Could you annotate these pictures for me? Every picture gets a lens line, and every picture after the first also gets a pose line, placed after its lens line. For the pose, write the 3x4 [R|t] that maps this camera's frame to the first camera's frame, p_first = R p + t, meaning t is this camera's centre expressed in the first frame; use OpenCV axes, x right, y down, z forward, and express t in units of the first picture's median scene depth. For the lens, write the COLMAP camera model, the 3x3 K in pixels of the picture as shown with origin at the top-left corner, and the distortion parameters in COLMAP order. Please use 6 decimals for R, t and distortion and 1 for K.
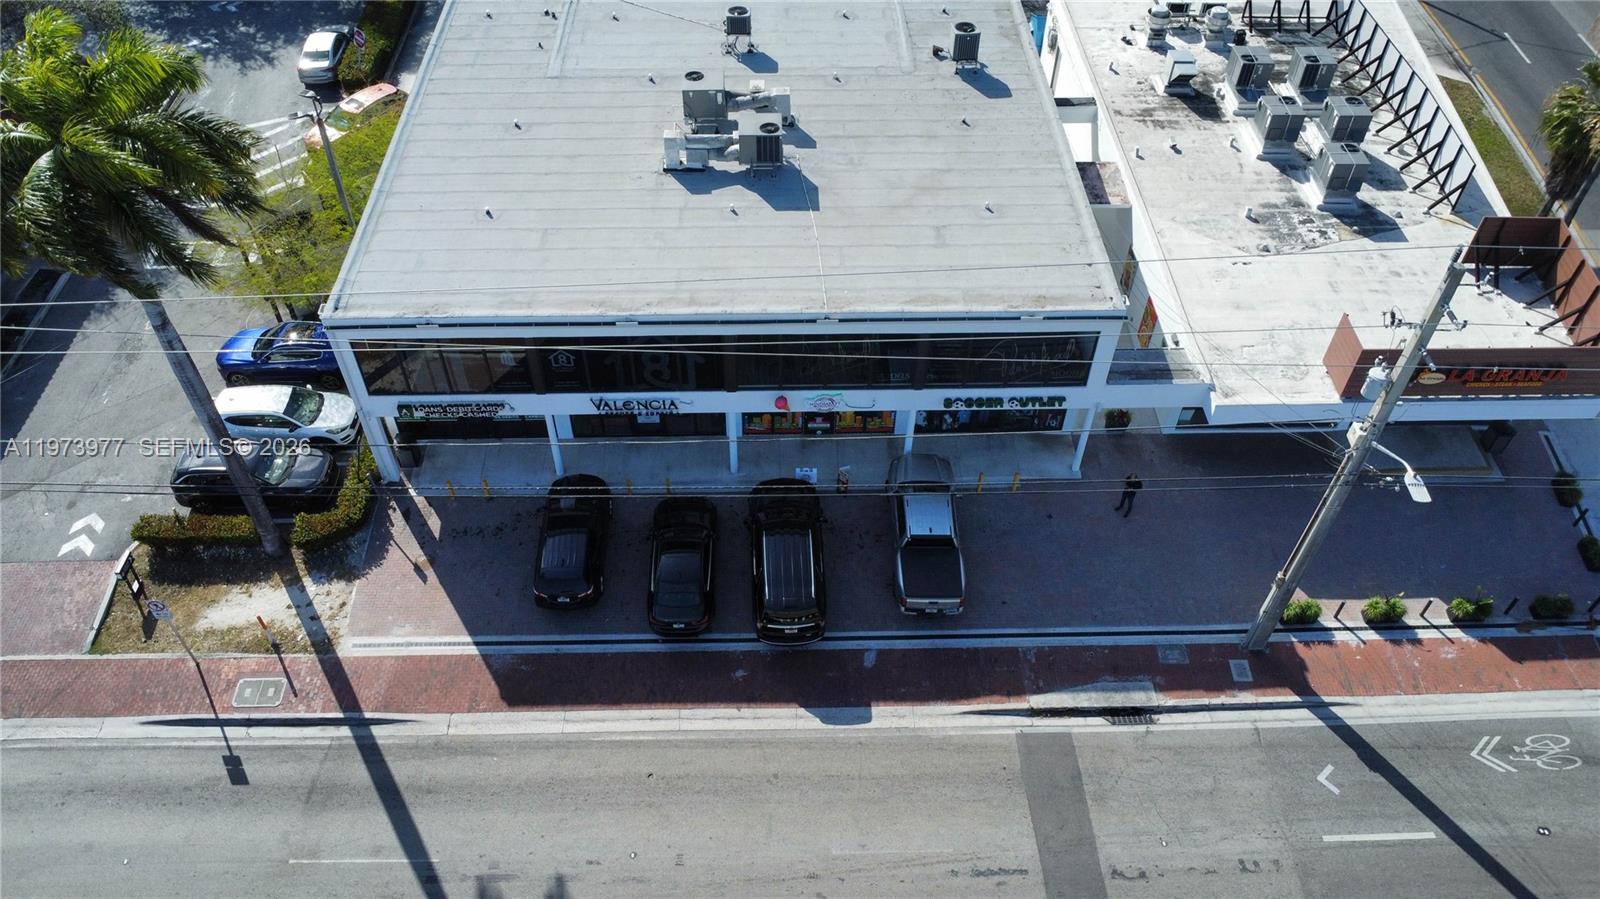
lens RADIAL K [[1152.8, 0, 800.0], [0, 1152.8, 449.5], [0, 0, 1]] dist [-0.010297, -0.023373]
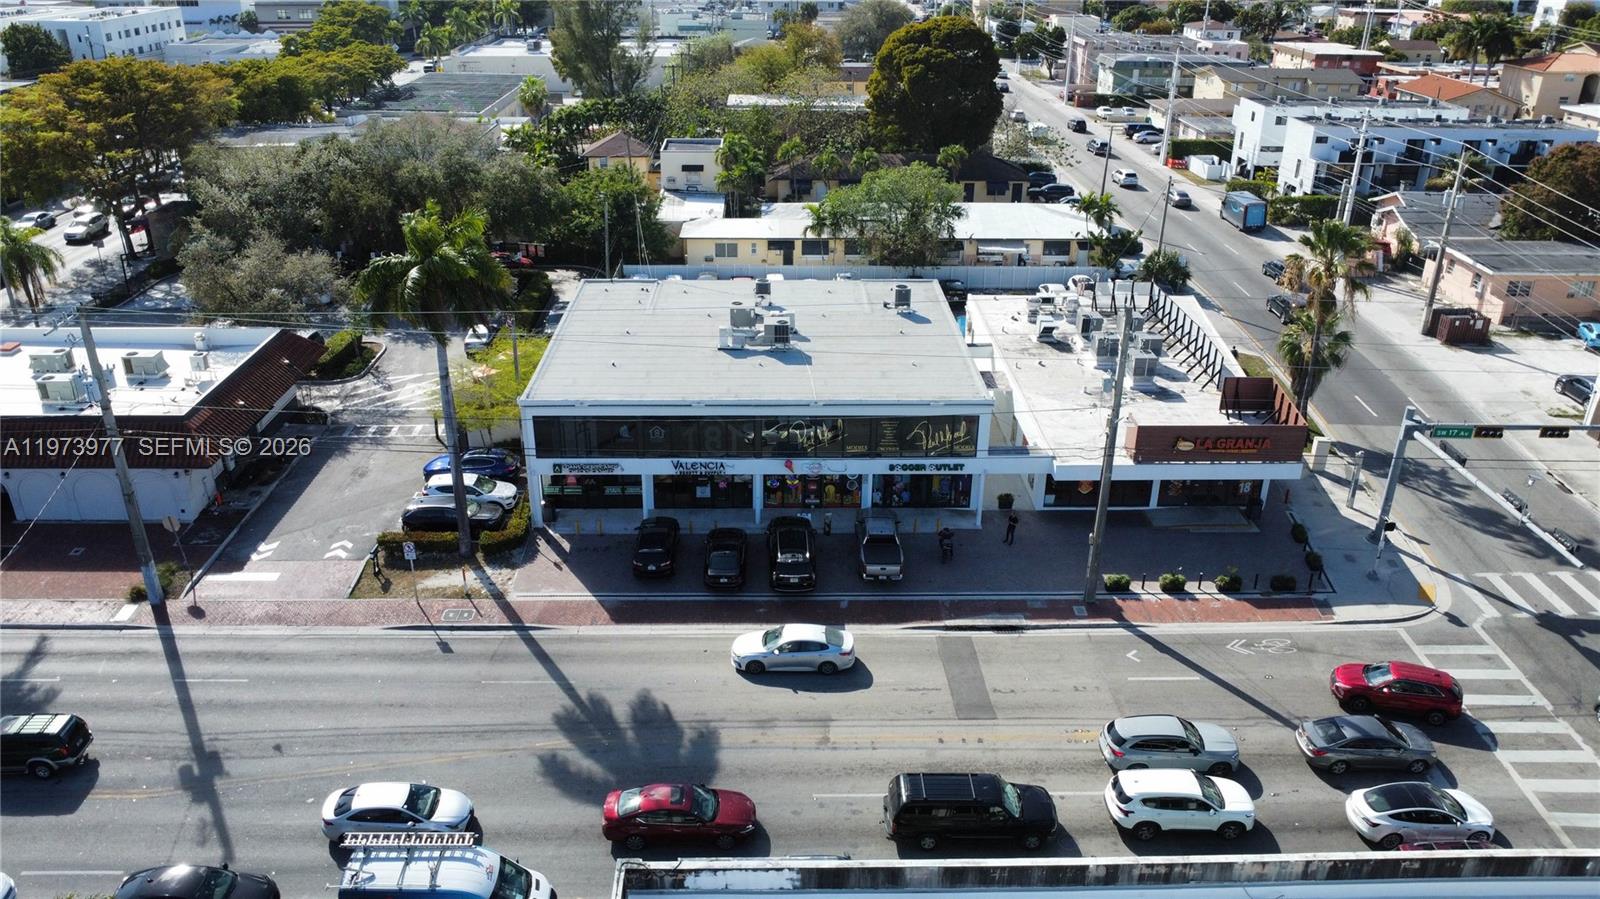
lens RADIAL K [[1137.1, 0, 800.0], [0, 1137.1, 449.5], [0, 0, 1]] dist [0.006672, 0.001864]
pose [[0.999994, 0.000191, -0.003325, 0.005227], [-0.001411, 0.928664, -0.370919, 0.535023], [0.003016, 0.370922, 0.928659, -0.499076]]
